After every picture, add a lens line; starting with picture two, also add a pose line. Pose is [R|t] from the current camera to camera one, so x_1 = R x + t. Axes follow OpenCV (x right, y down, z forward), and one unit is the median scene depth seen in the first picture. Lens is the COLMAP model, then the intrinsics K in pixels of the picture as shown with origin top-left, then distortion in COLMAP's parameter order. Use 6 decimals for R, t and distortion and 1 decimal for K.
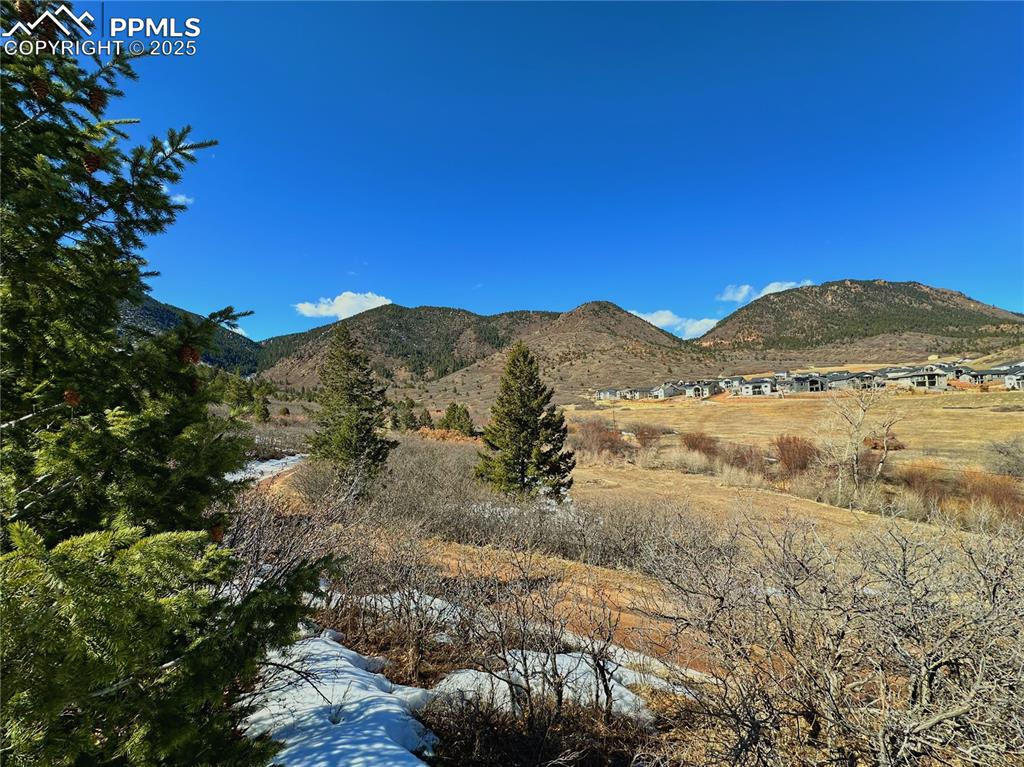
lens RADIAL K [[407.3, 0, 512.7], [0, 407.3, 385.2], [0, 0, 1]] dist [-0.006682, 0.000623]
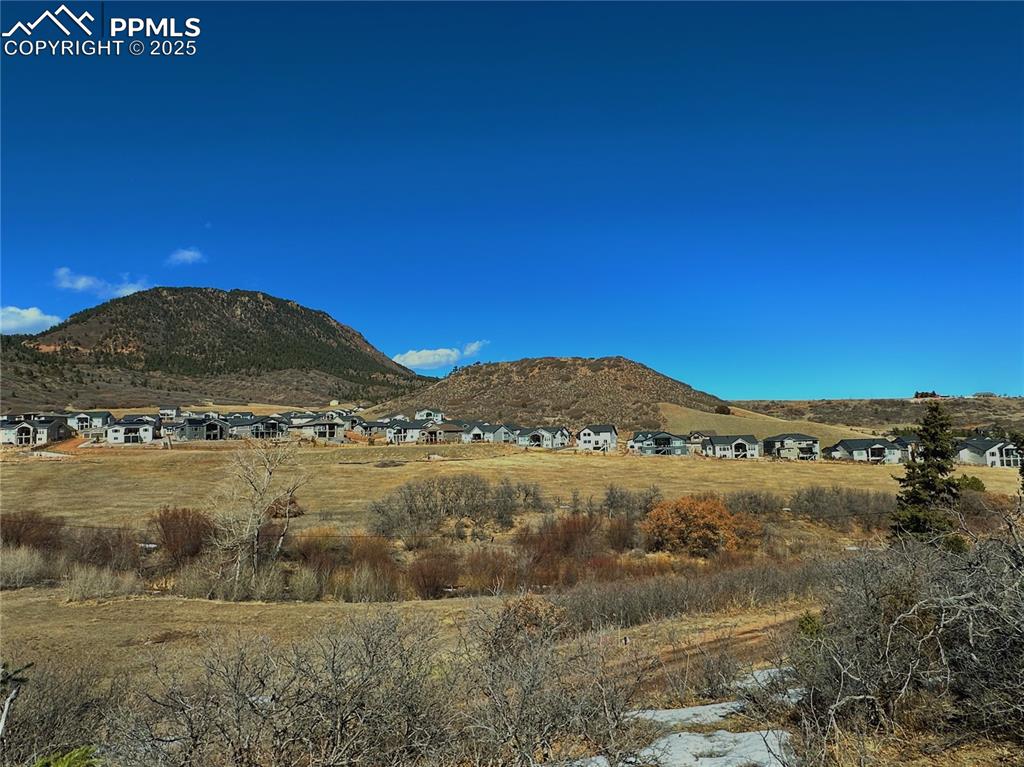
lens RADIAL K [[645.8, 0, 513.7], [0, 645.8, 388.5], [0, 0, 1]] dist [-0.003174, 0.000398]
pose [[0.471957, 0.093590, 0.876640, -0.011174], [-0.044974, 0.995611, -0.082079, -0.004886], [-0.880474, -0.000688, 0.474094, -0.009119]]
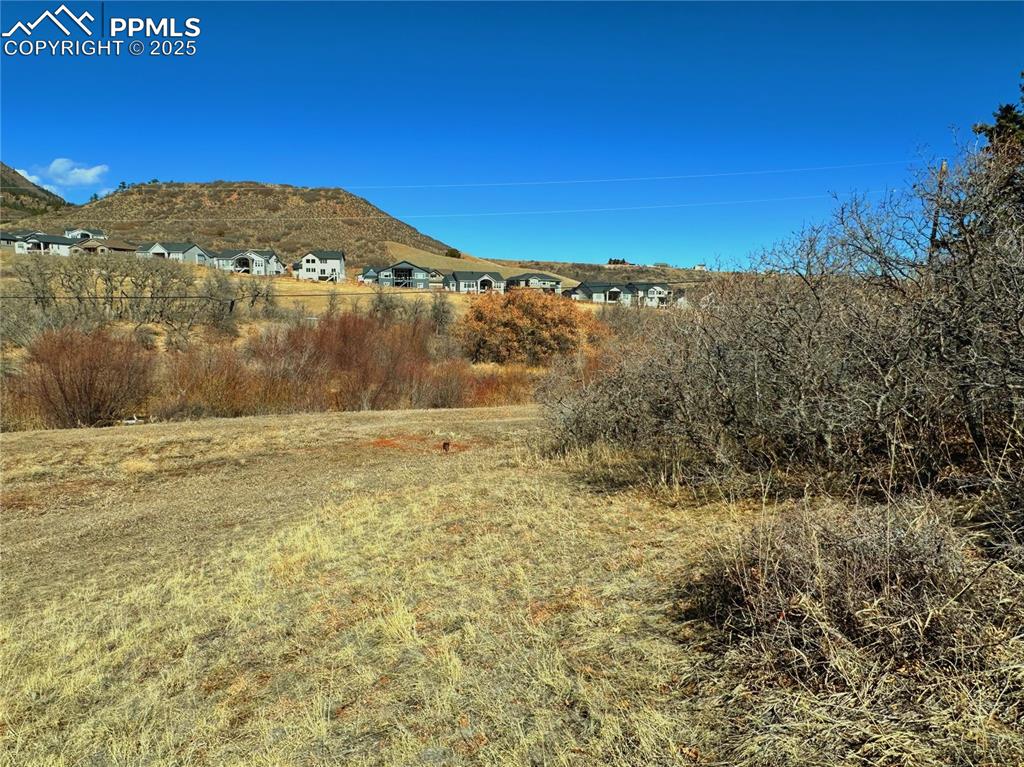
lens RADIAL K [[658.2, 0, 502.5], [0, 658.2, 385.8], [0, 0, 1]] dist [-0.009295, -0.000551]
pose [[0.062062, -0.092547, 0.993772, 0.102365], [-0.079781, 0.992046, 0.097369, 0.035486], [-0.994879, -0.085327, 0.054184, 0.066422]]
